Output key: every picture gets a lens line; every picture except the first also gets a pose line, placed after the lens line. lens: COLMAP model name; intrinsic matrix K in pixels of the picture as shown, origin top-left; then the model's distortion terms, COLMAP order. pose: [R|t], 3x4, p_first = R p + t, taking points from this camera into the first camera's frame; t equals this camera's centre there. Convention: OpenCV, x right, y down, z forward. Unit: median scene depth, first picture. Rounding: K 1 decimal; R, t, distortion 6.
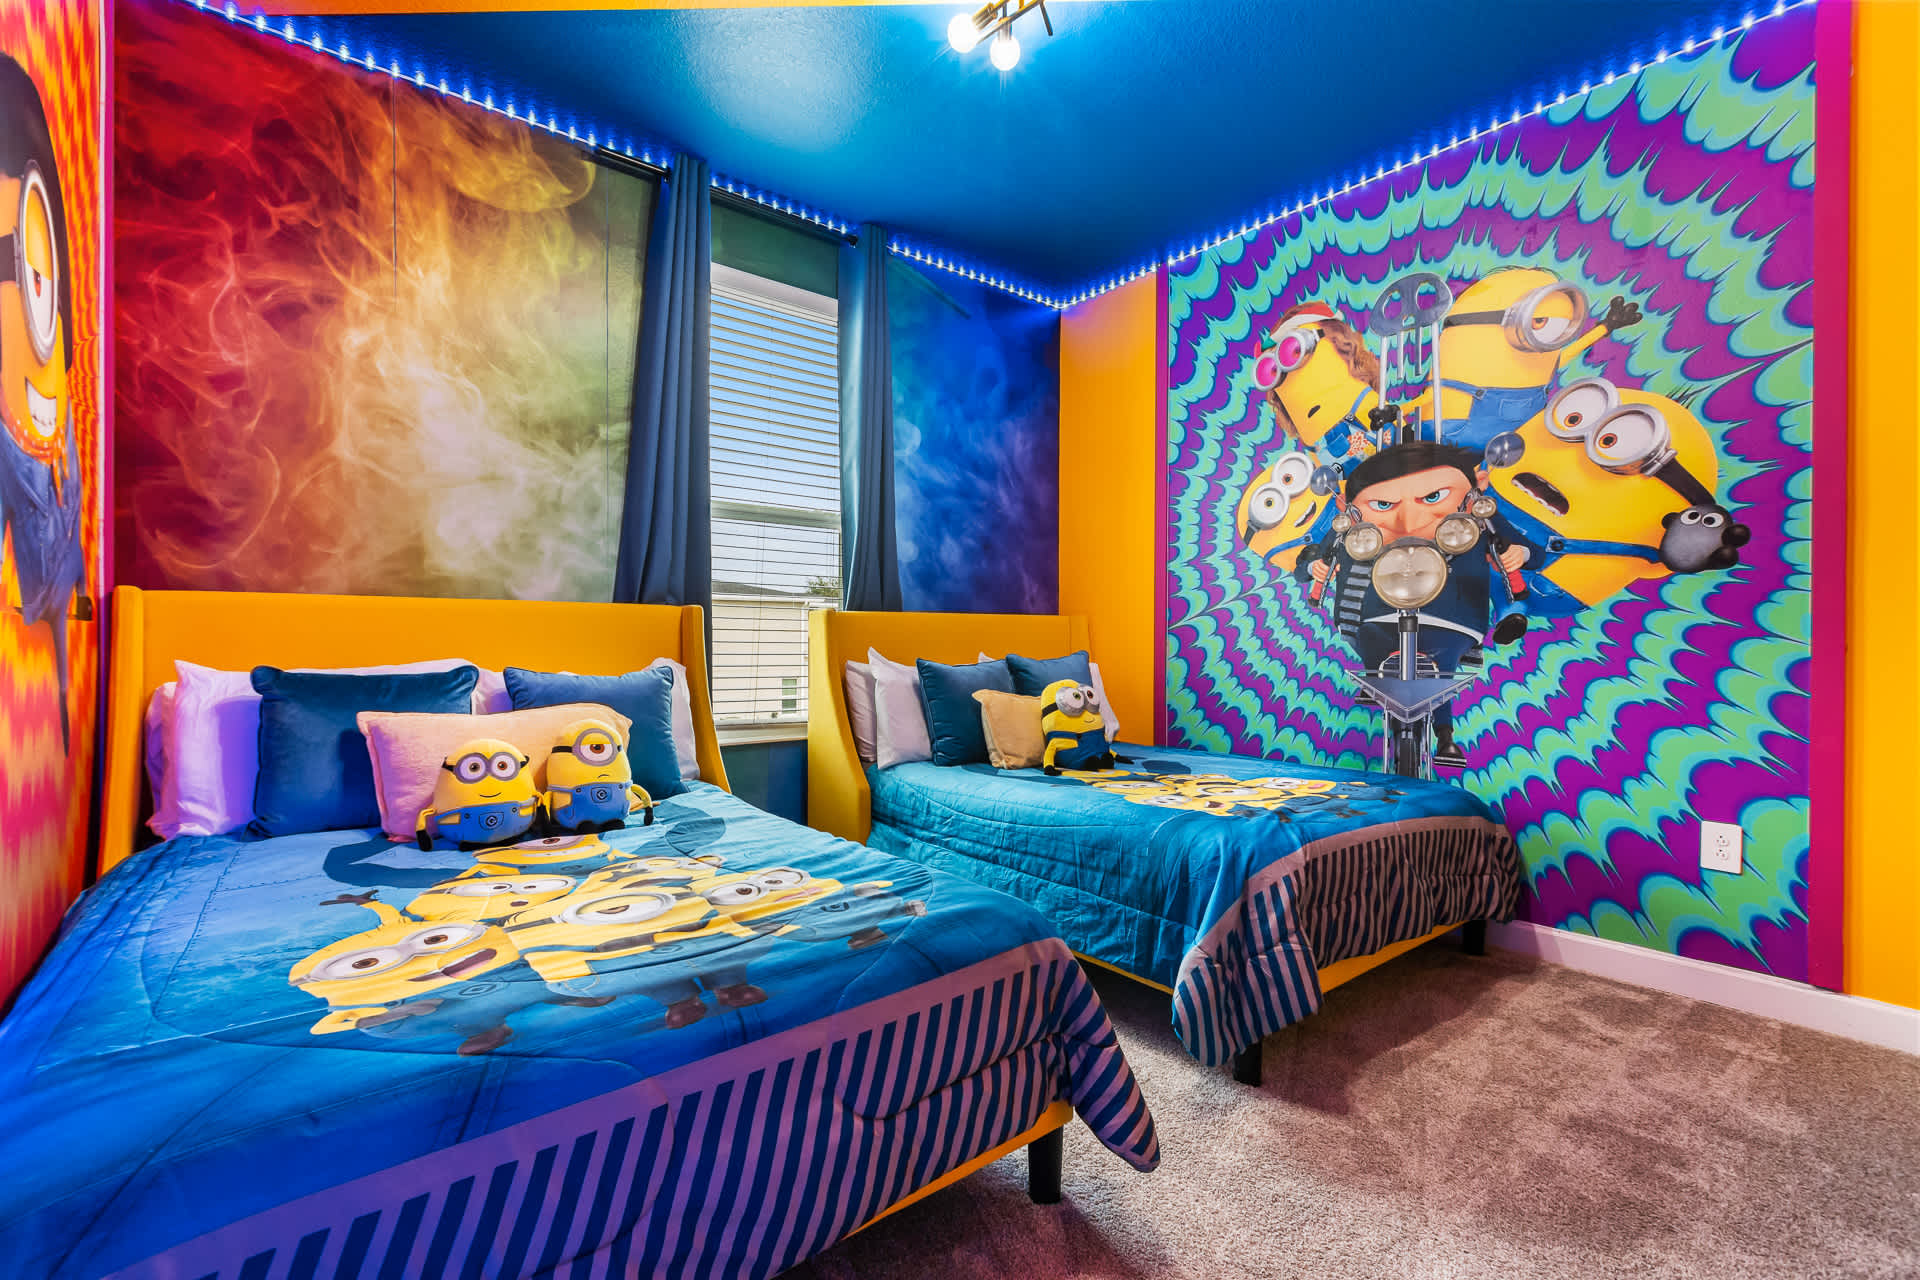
lens RADIAL K [[854.4, 0, 964.0], [0, 854.4, 628.0], [0, 0, 1]] dist [0.000533, -0.000004]
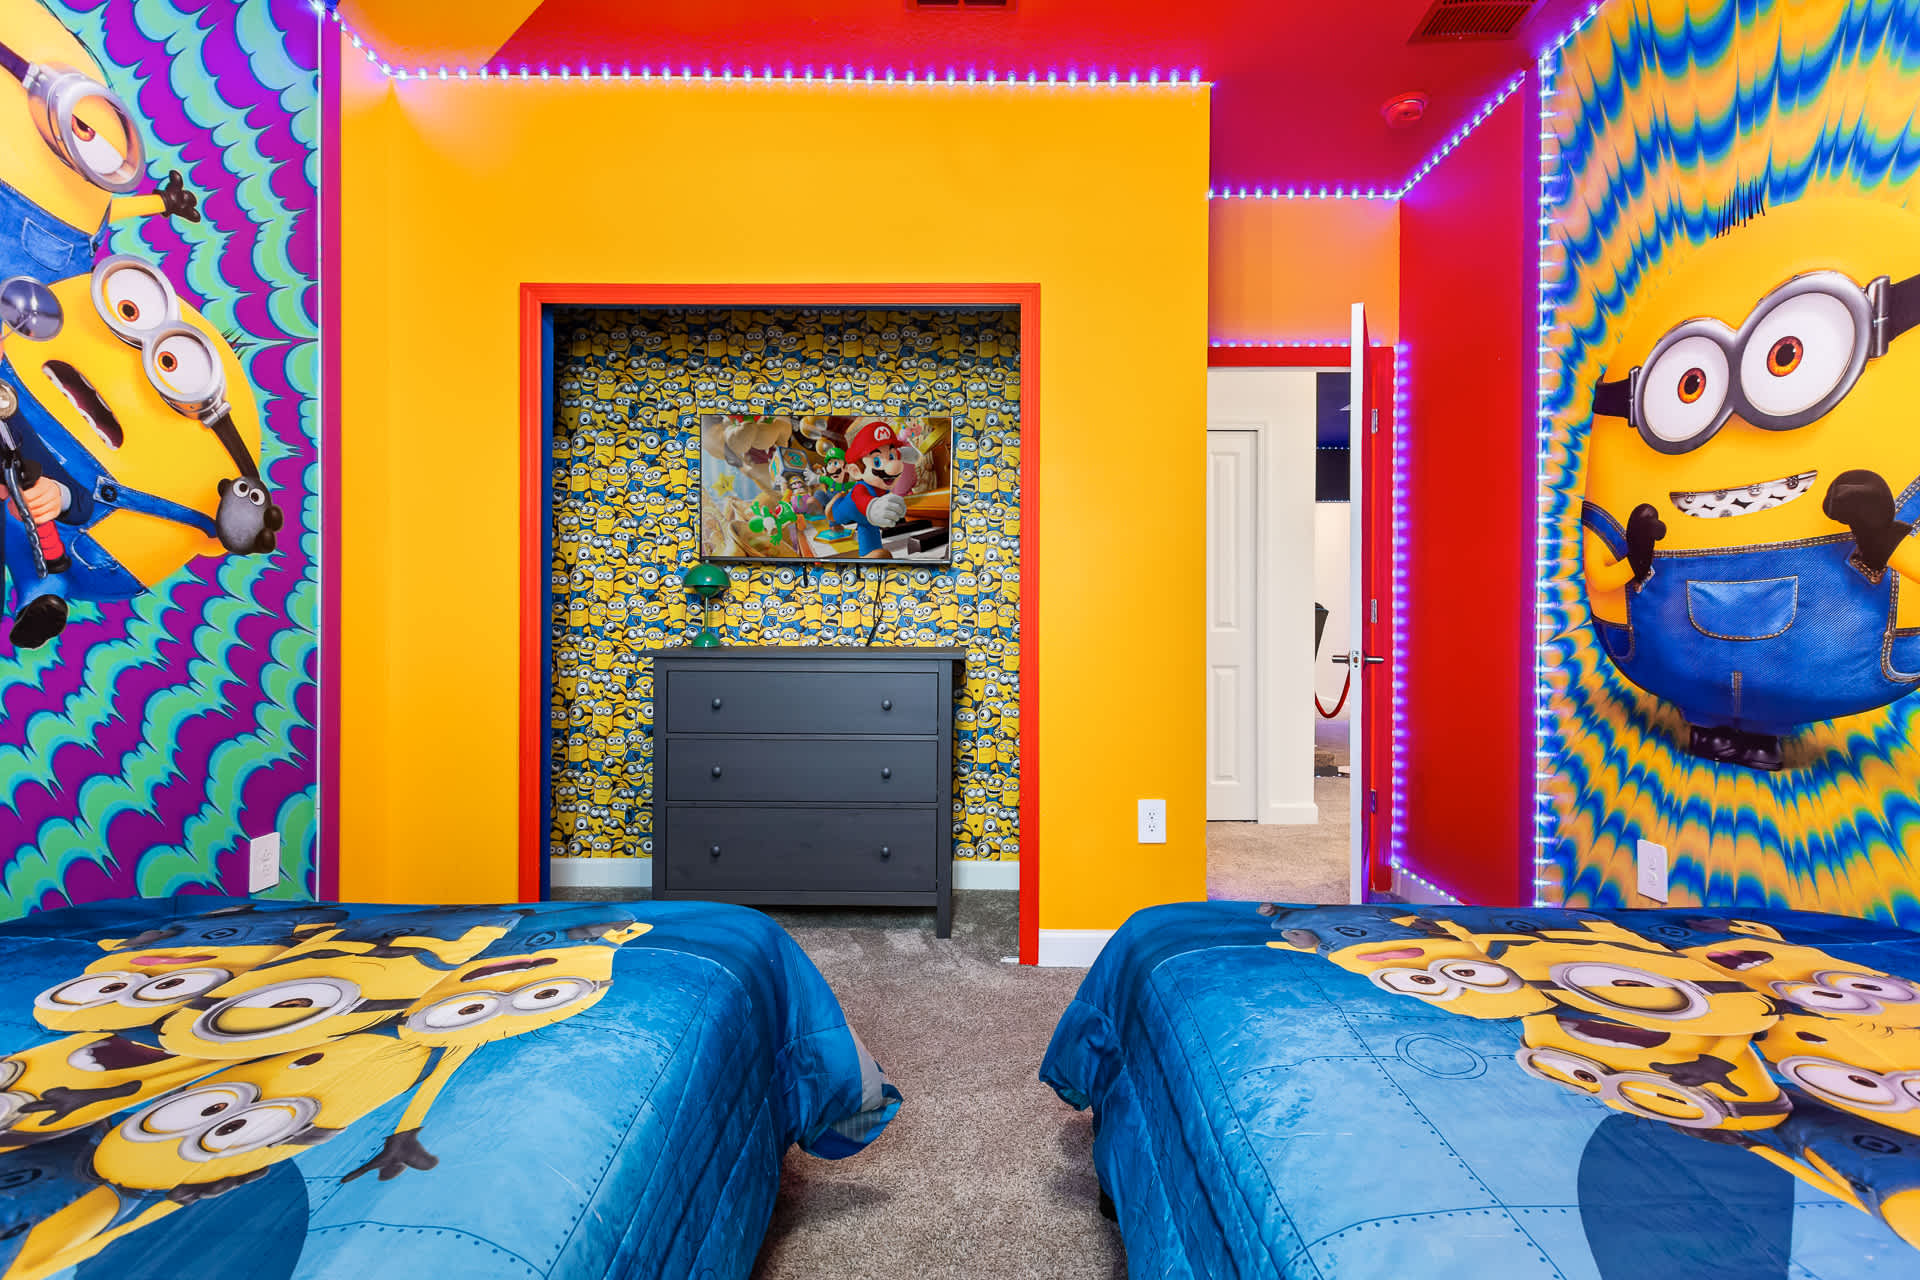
lens RADIAL K [[854.4, 0, 964.0], [0, 854.4, 628.0], [0, 0, 1]] dist [0.000533, -0.000004]
pose [[-0.769252, -0.011077, 0.638850, -0.241463], [-0.003747, 0.999911, 0.012825, -0.004375], [-0.638935, 0.007472, -0.769225, 1.155897]]
